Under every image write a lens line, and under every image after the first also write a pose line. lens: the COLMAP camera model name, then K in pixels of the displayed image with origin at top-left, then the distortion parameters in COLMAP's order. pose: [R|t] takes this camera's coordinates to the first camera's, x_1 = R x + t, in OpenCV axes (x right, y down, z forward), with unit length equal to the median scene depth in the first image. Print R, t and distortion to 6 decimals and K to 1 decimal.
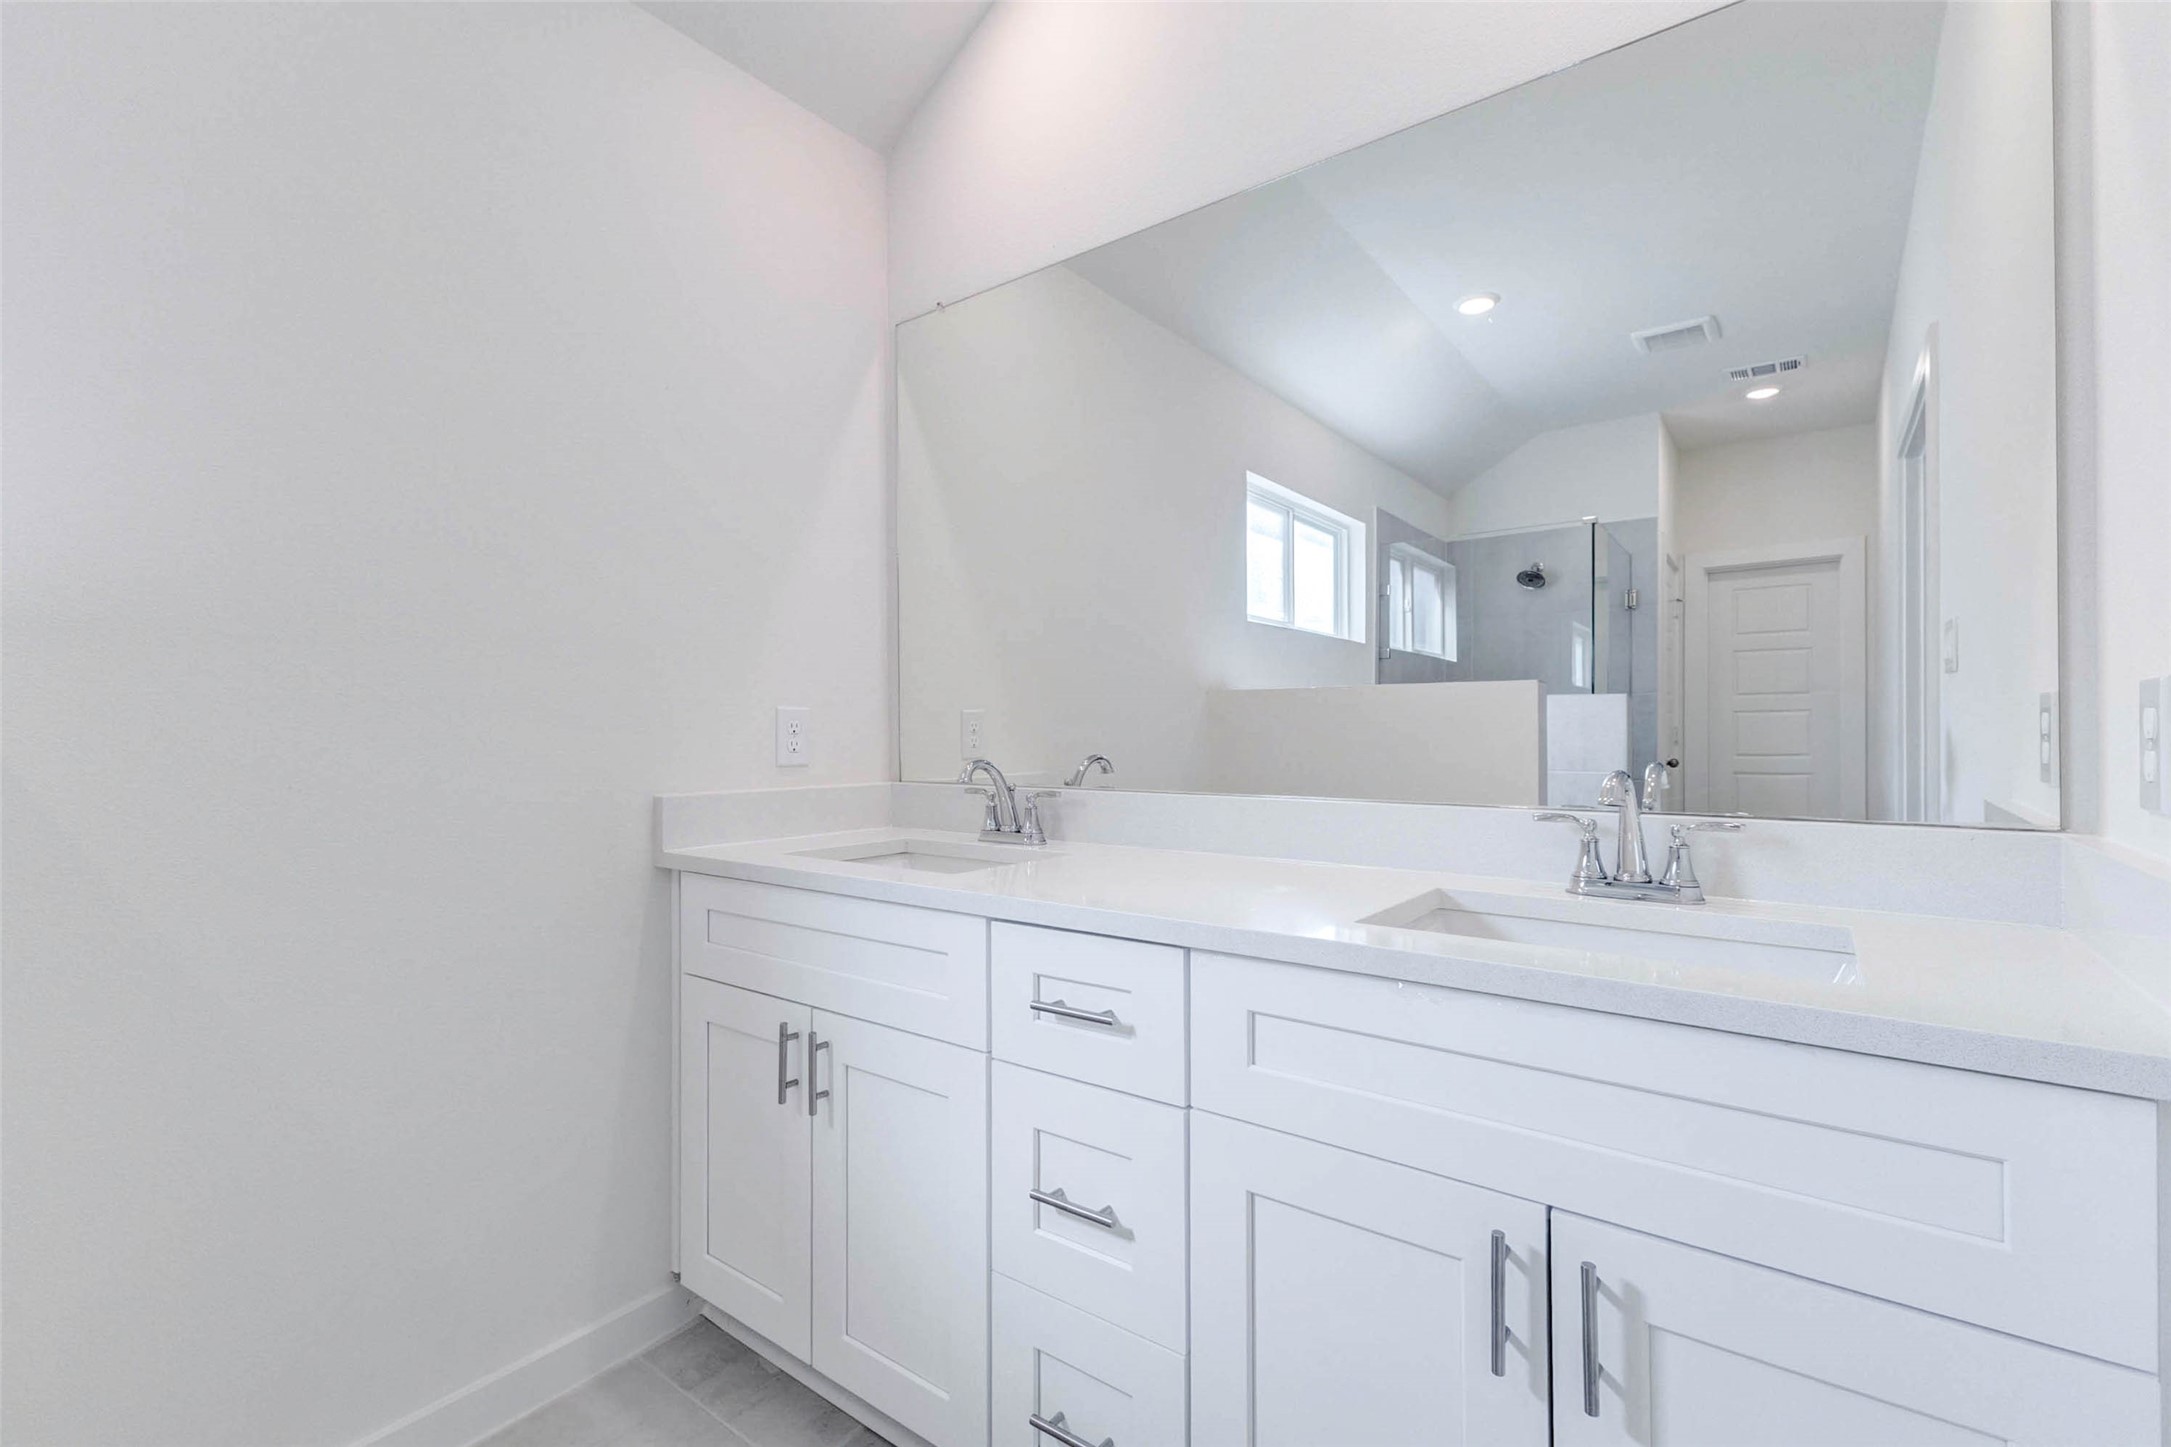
lens RADIAL K [[956.5, 0, 1092.6], [0, 956.5, 730.7], [0, 0, 1]] dist [0.003433, -0.000036]
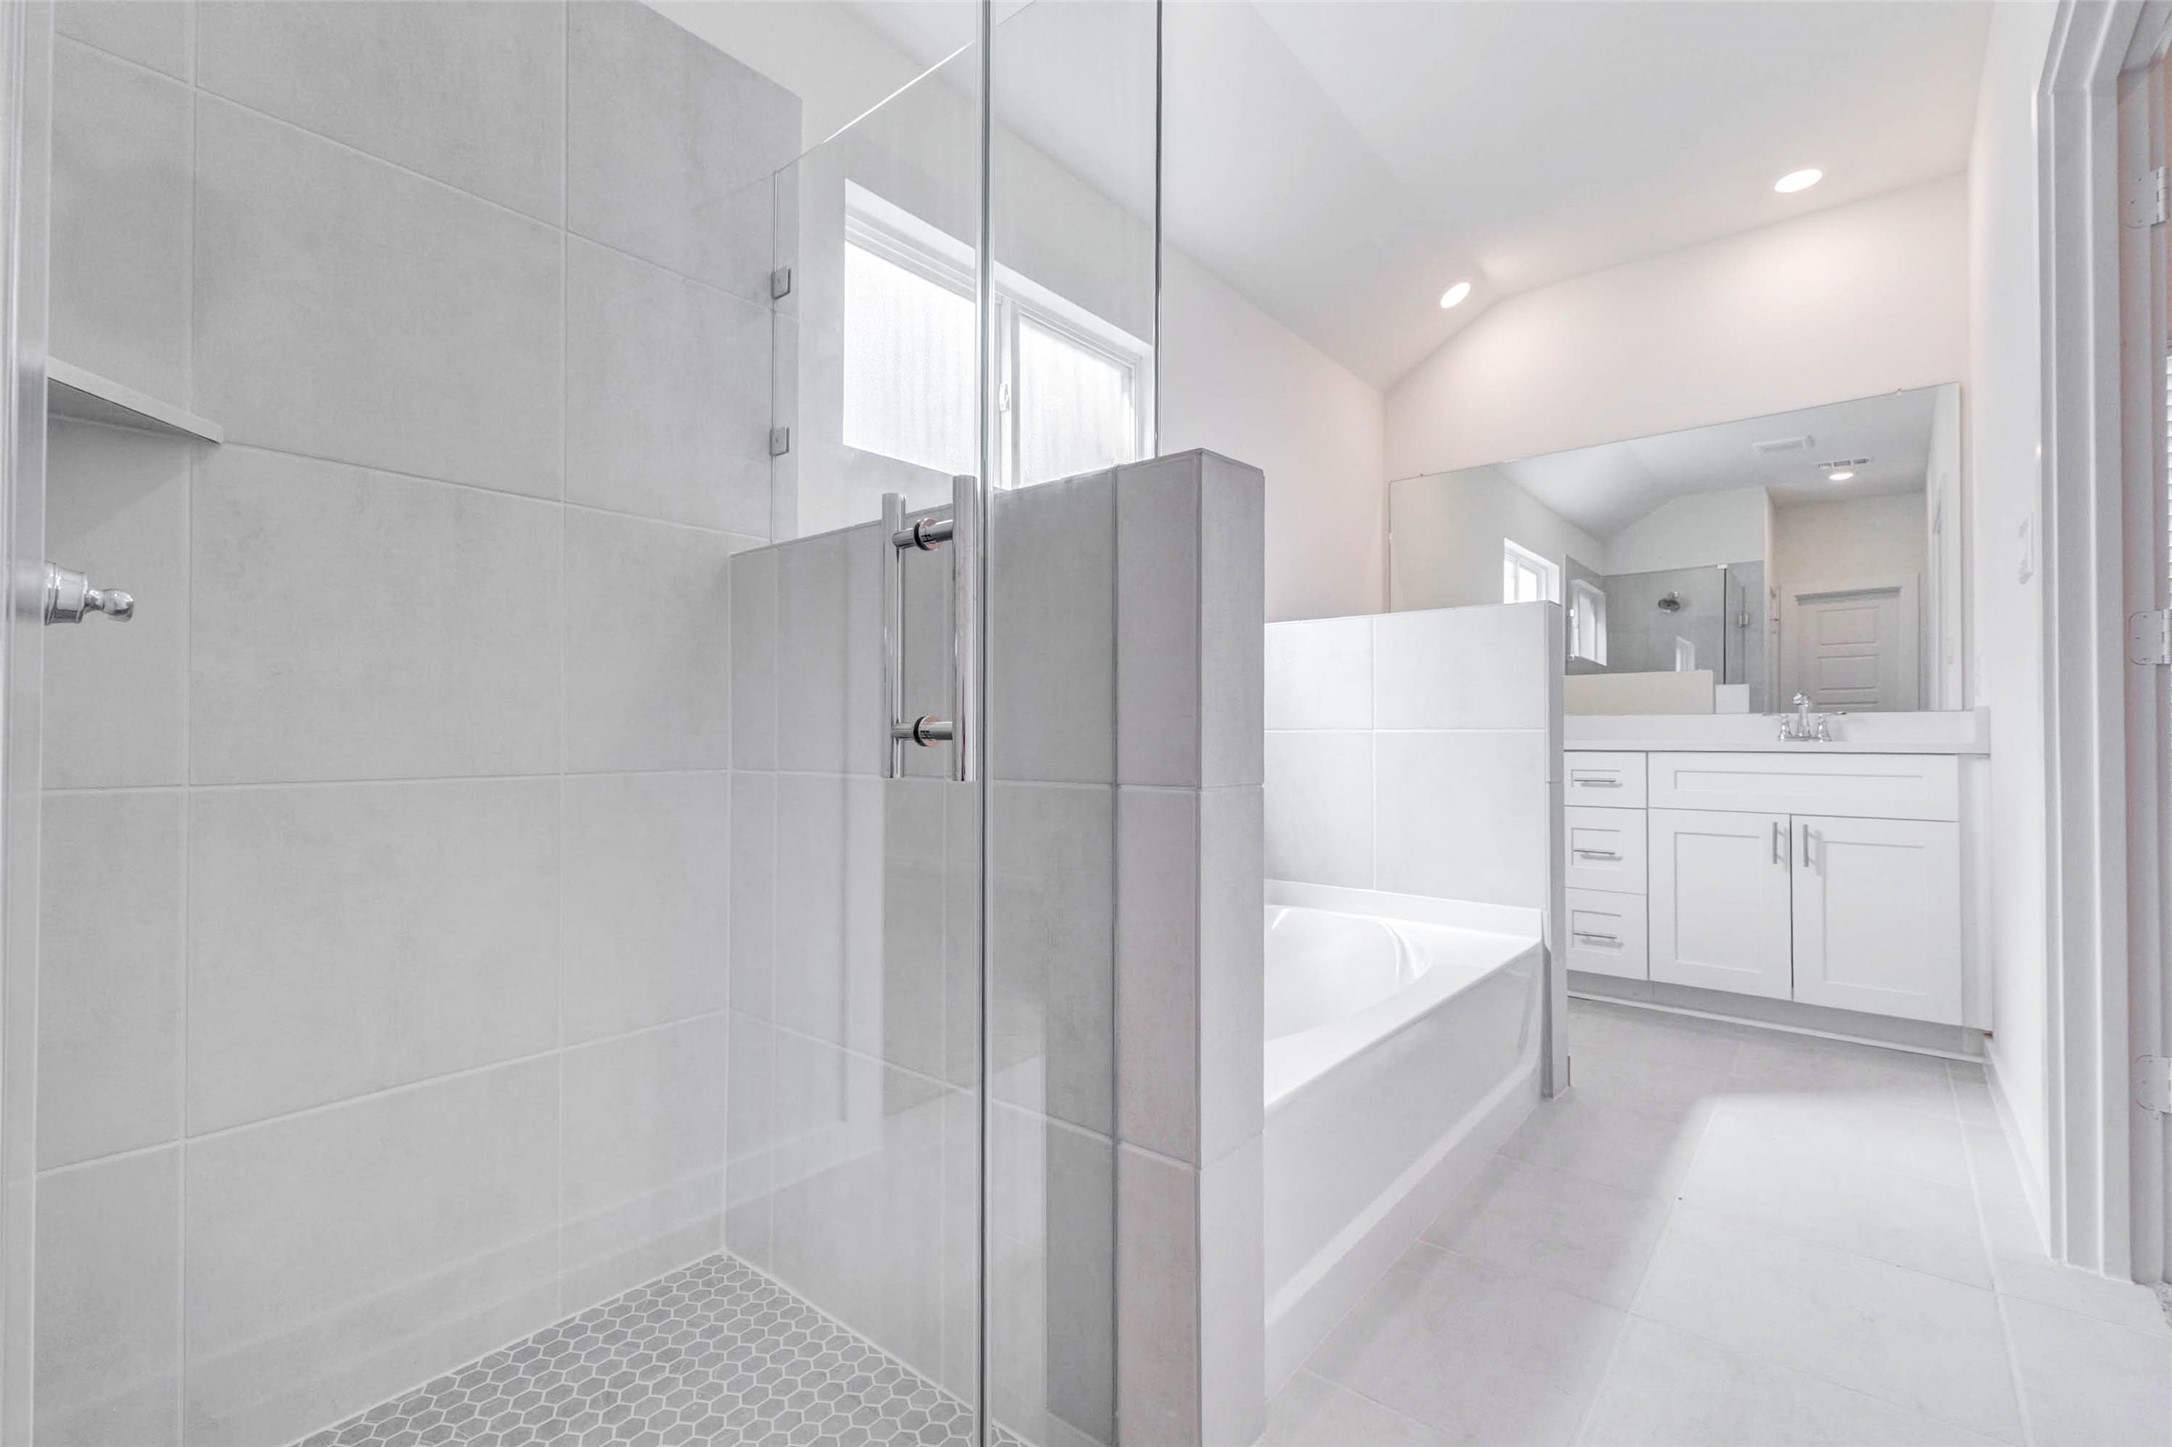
lens RADIAL K [[986.0, 0, 1106.4], [0, 986.0, 719.1], [0, 0, 1]] dist [0.019617, 0.000167]
pose [[0.999809, 0.007365, -0.018076, -0.352209], [-0.007748, 0.999745, -0.021192, 0.048597], [0.017915, 0.021328, 0.999612, -0.479463]]
